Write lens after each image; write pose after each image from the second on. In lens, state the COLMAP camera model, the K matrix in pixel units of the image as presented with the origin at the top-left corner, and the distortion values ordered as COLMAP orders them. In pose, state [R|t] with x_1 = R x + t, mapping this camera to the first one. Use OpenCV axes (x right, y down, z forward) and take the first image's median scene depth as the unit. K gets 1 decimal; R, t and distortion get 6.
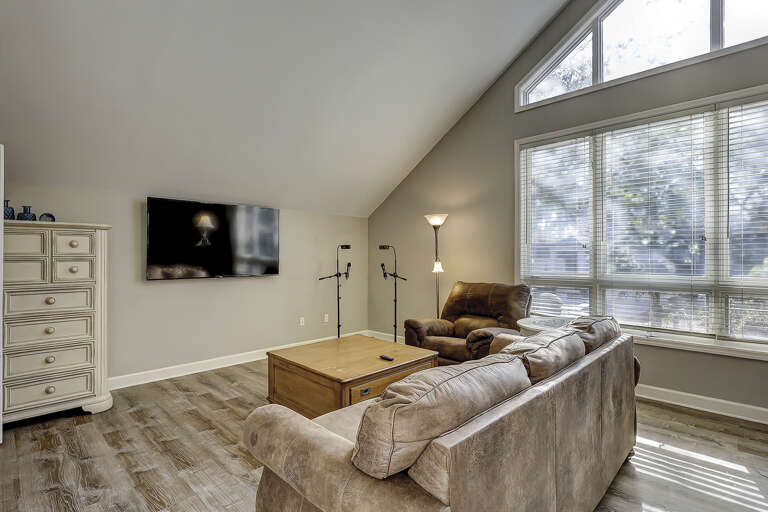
lens RADIAL K [[379.2, 0, 384.3], [0, 379.2, 256.5], [0, 0, 1]] dist [0.004208, 0.000455]
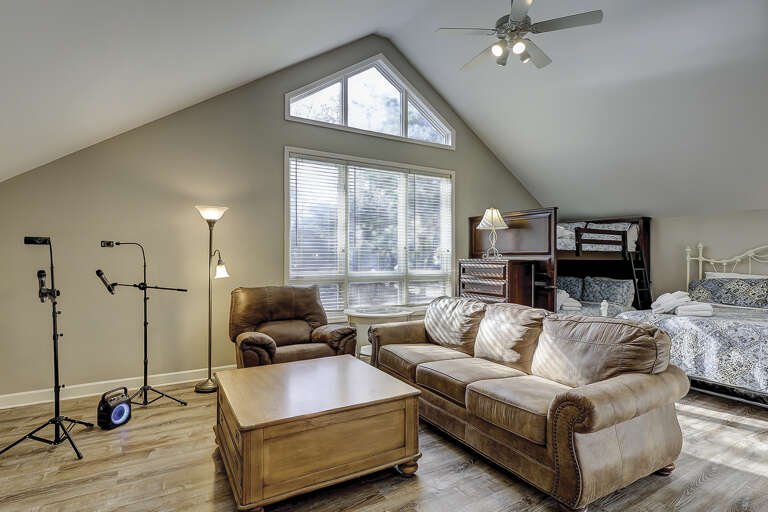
lens RADIAL K [[379.2, 0, 382.9], [0, 379.2, 258.9], [0, 0, 1]] dist [0.004208, 0.000455]
pose [[0.265108, -0.008714, 0.964179, -0.584174], [-0.015225, 0.999797, 0.013222, -0.017158], [-0.964098, -0.018185, 0.264922, 0.465534]]
